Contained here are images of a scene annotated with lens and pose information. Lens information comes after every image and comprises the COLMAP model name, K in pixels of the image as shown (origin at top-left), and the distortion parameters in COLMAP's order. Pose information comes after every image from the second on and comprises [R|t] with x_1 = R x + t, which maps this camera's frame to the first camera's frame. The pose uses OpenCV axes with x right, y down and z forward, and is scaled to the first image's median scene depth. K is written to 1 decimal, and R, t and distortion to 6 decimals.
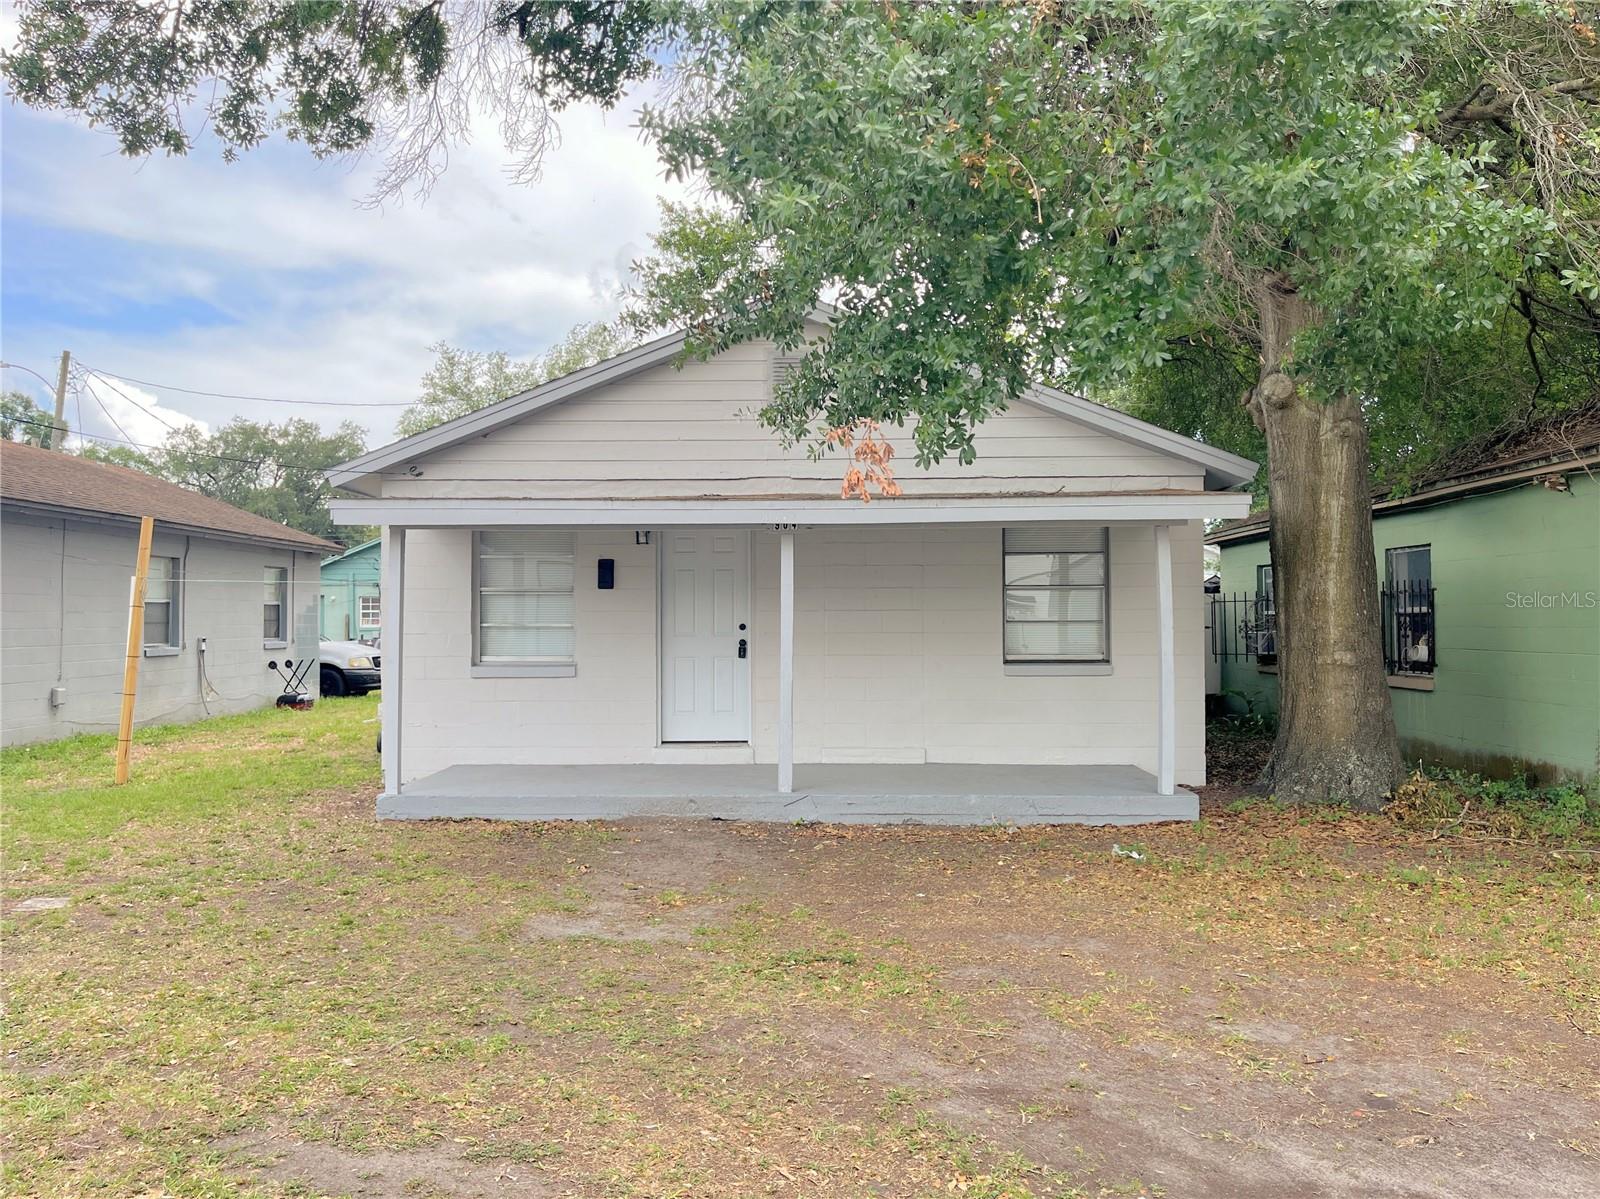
lens RADIAL K [[1219.7, 0, 808.6], [0, 1219.7, 605.2], [0, 0, 1]] dist [0.047867, -0.071669]
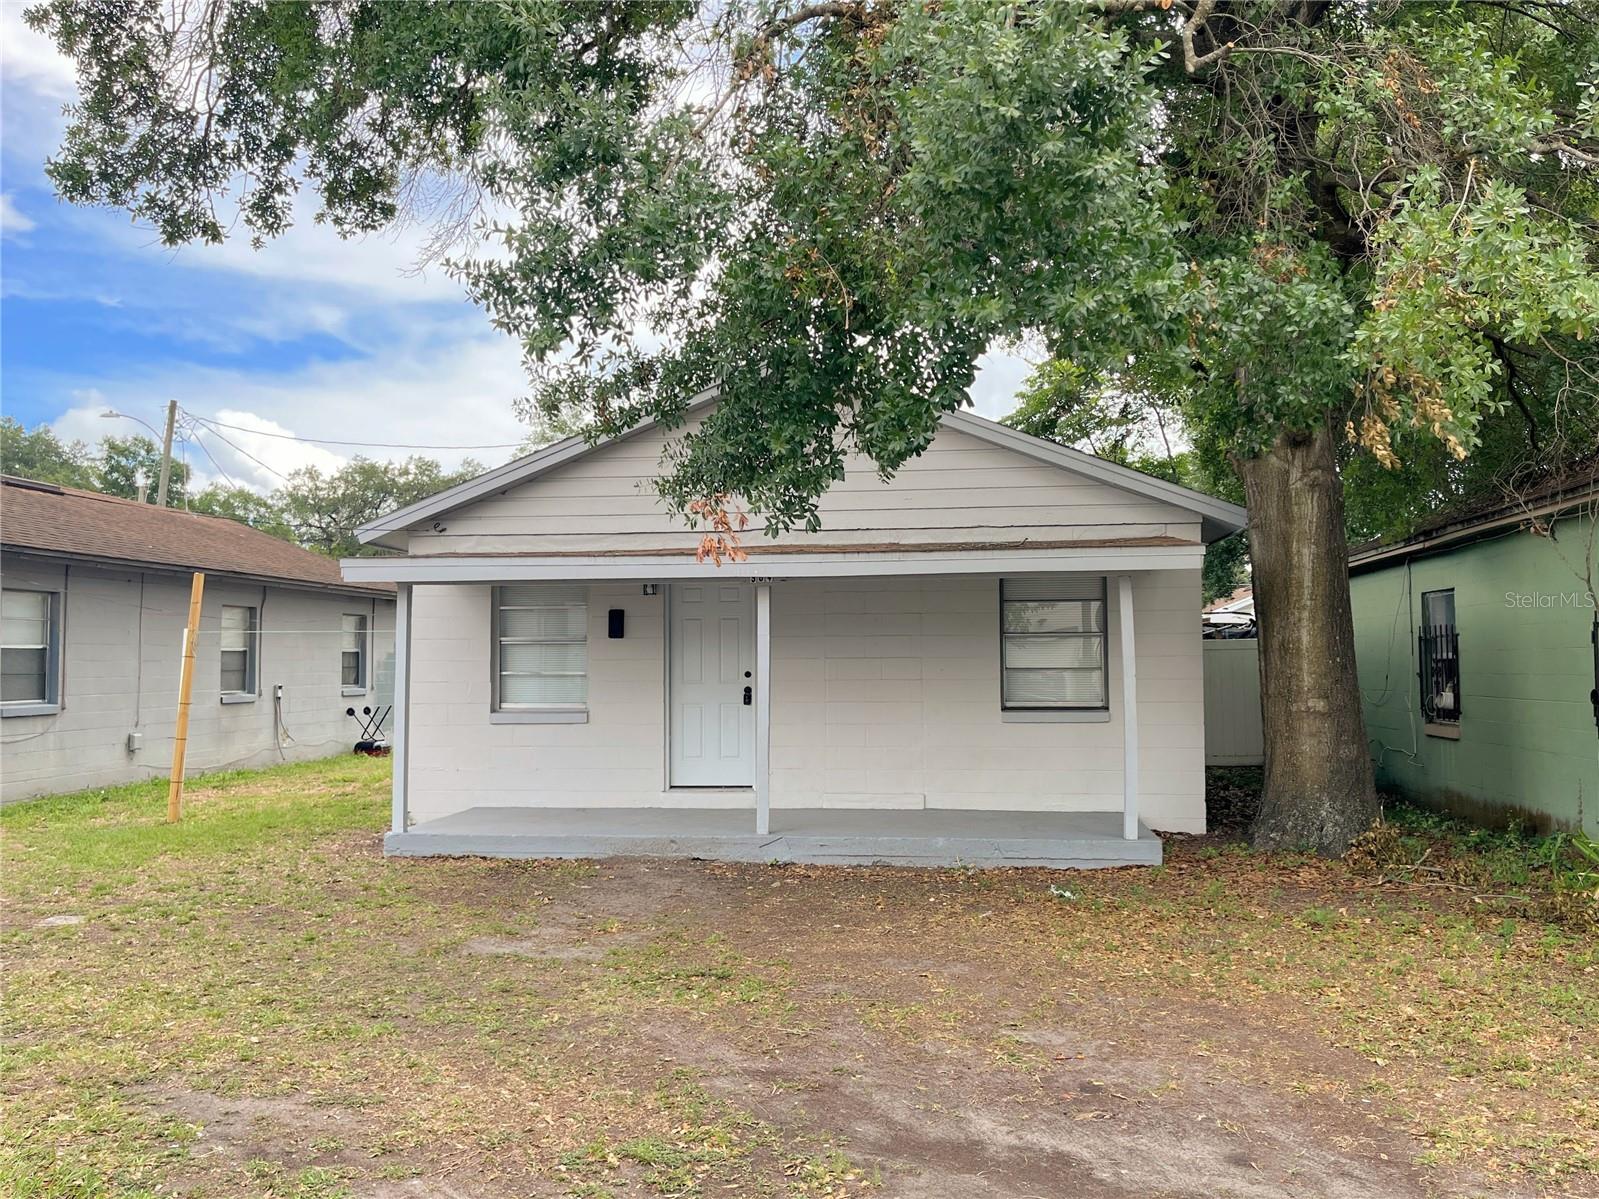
lens RADIAL K [[1317.8, 0, 835.3], [0, 1317.8, 620.1], [0, 0, 1]] dist [0.034502, -0.051271]
pose [[0.995819, -0.005373, -0.091189, 0.145024], [0.003431, 0.999764, -0.021442, -0.004946], [0.091283, 0.021039, 0.995603, -0.116959]]
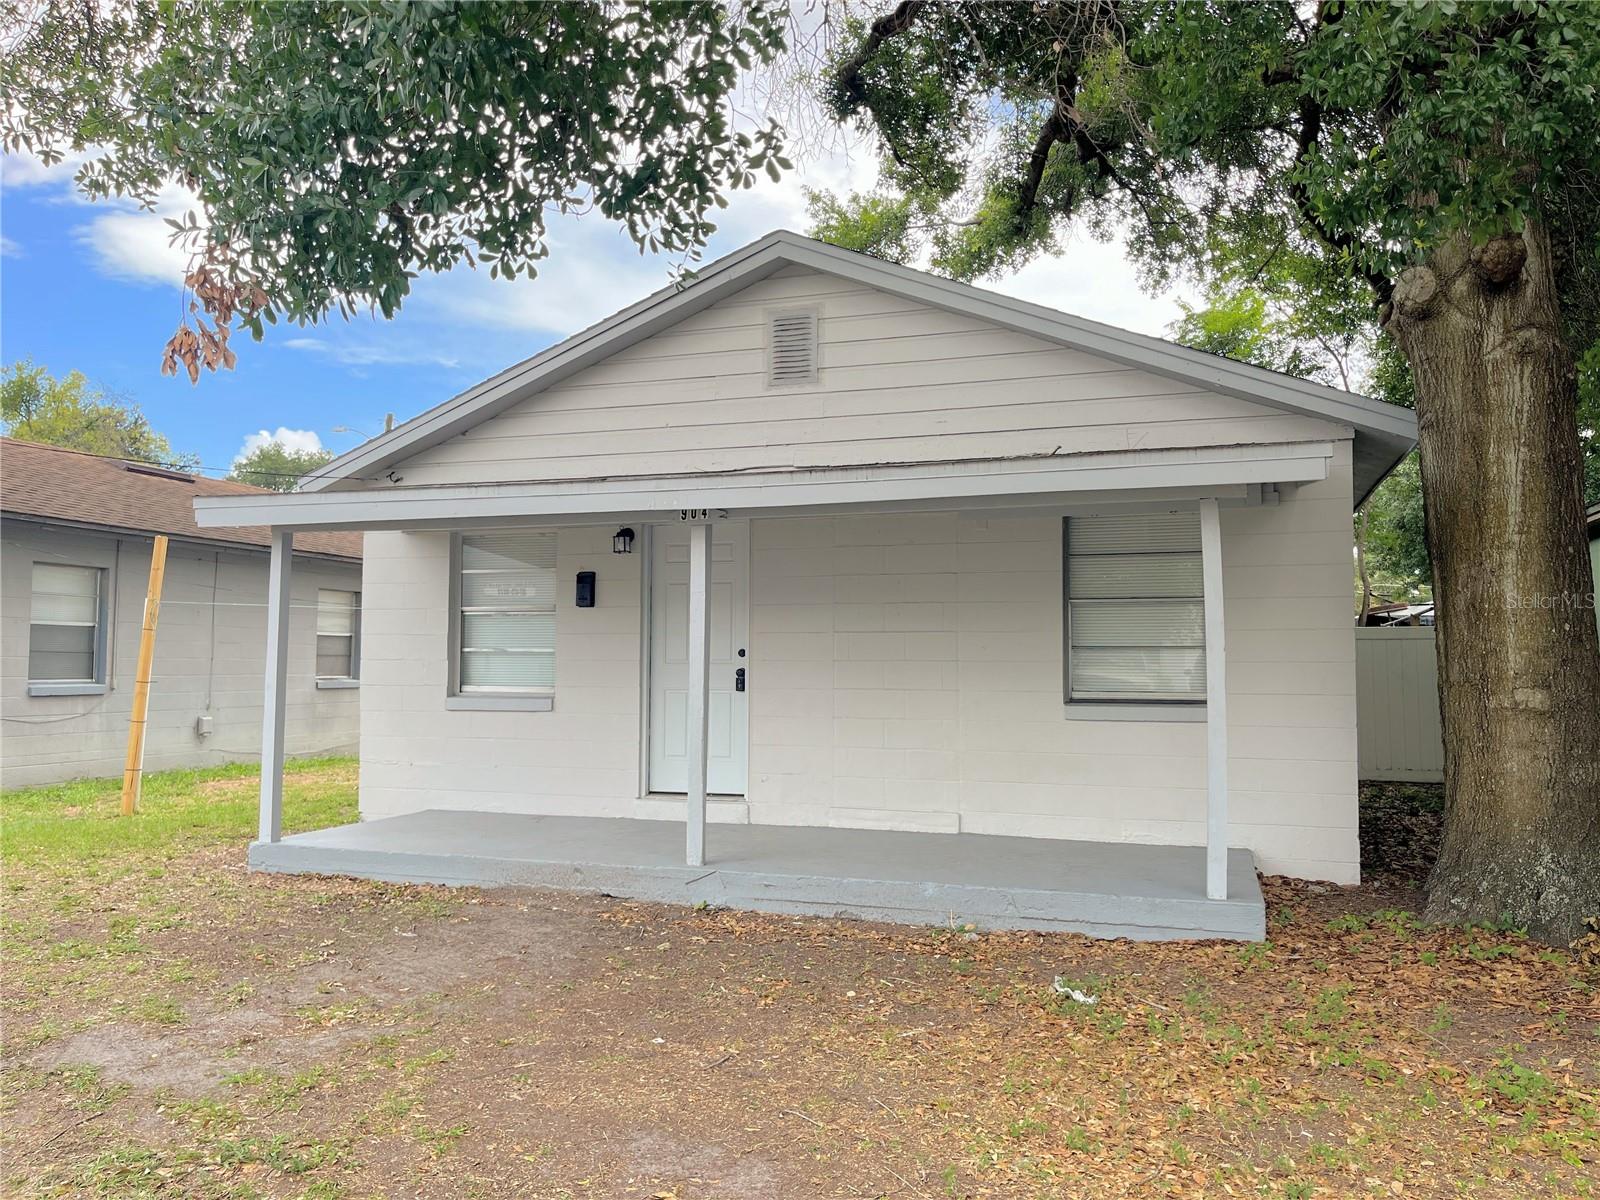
lens RADIAL K [[1219.7, 0, 805.7], [0, 1219.7, 615.2], [0, 0, 1]] dist [0.047867, -0.071669]
pose [[0.957816, -0.004669, -0.287344, 0.263831], [-0.004499, 0.999502, -0.031235, 0.021409], [0.287347, 0.031210, 0.957318, 0.285090]]
